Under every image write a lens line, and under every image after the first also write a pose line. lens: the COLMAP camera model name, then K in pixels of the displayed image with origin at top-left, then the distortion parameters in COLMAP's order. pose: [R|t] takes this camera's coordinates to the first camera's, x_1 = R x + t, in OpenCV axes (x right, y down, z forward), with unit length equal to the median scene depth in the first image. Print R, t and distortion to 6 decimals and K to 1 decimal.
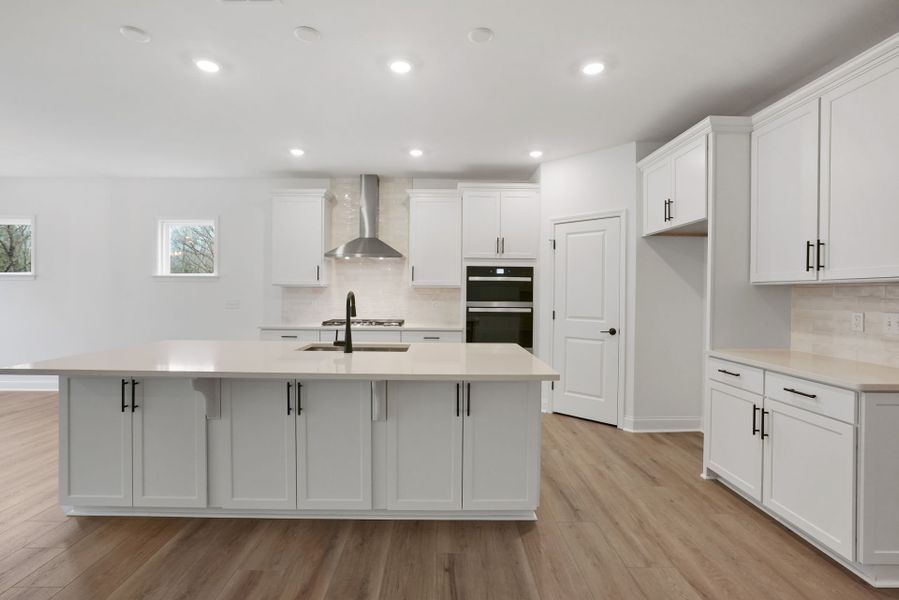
lens RADIAL K [[421.9, 0, 444.8], [0, 421.9, 292.5], [0, 0, 1]] dist [-0.039938, 0.014240]
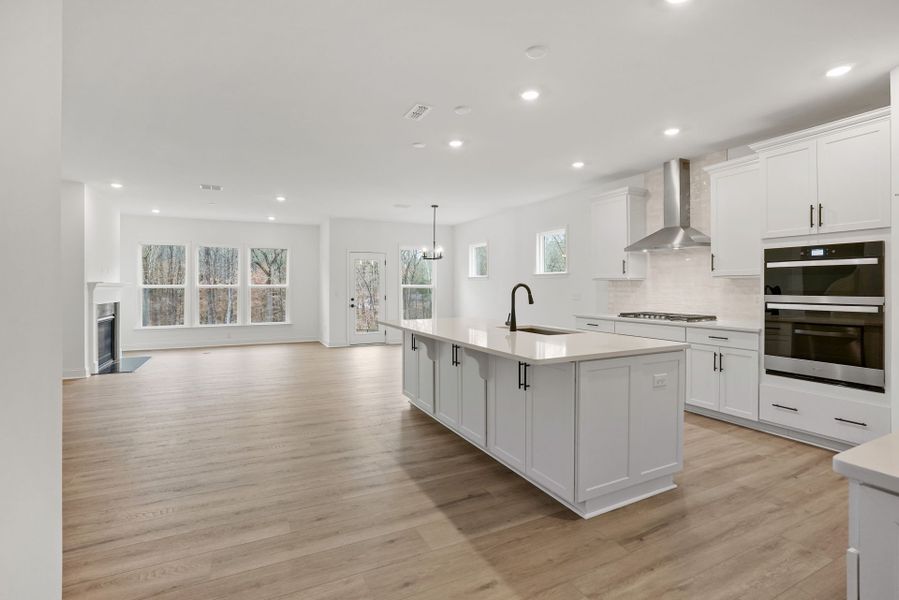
lens RADIAL K [[421.9, 0, 449.2], [0, 421.9, 285.3], [0, 0, 1]] dist [-0.039938, 0.014240]
pose [[0.438434, -0.009933, -0.898708, 0.478405], [0.003413, 0.999950, -0.009387, 0.008542], [0.898757, 0.001049, 0.438446, 0.151157]]
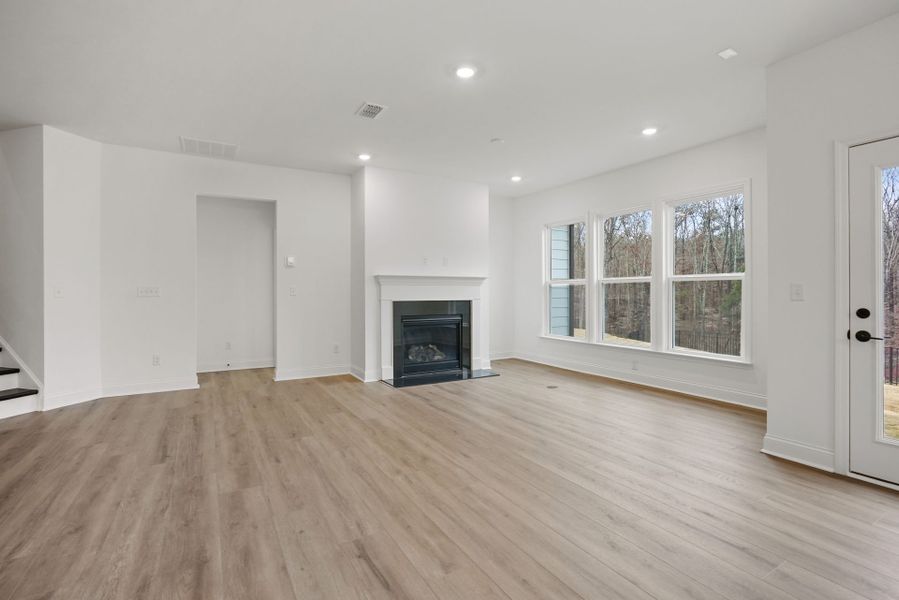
lens RADIAL K [[421.9, 0, 450.3], [0, 421.9, 293.6], [0, 0, 1]] dist [-0.039938, 0.014240]
pose [[-0.868358, -0.003128, -0.495928, -0.726740], [-0.004047, 0.999992, 0.000779, 0.030452], [0.495921, 0.002683, -0.868363, 0.793252]]
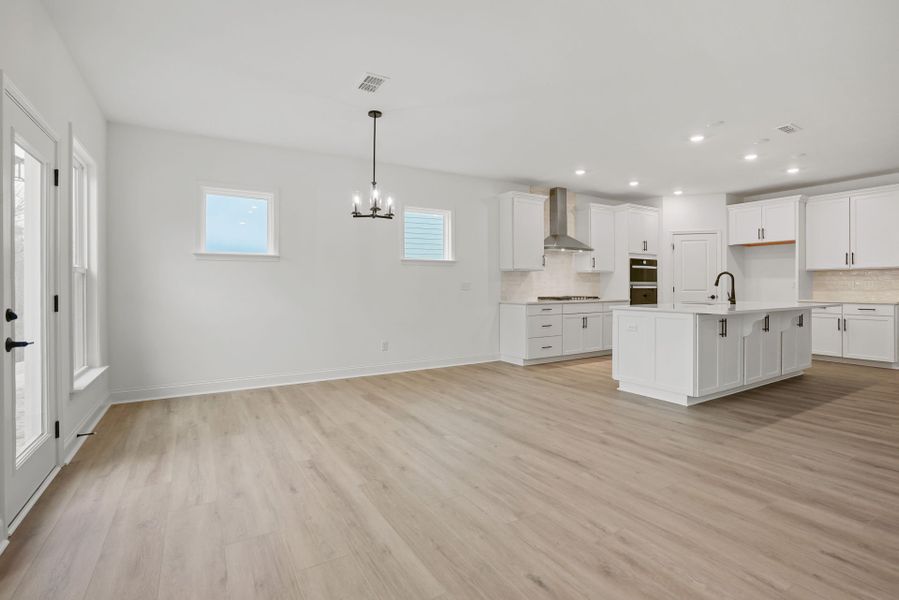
lens RADIAL K [[421.9, 0, 451.3], [0, 421.9, 288.4], [0, 0, 1]] dist [-0.039938, 0.014240]
pose [[0.861149, -0.011386, 0.508225, -1.273877], [0.008135, 0.999930, 0.008618, 0.027162], [-0.508288, -0.003287, 0.861181, 0.028892]]
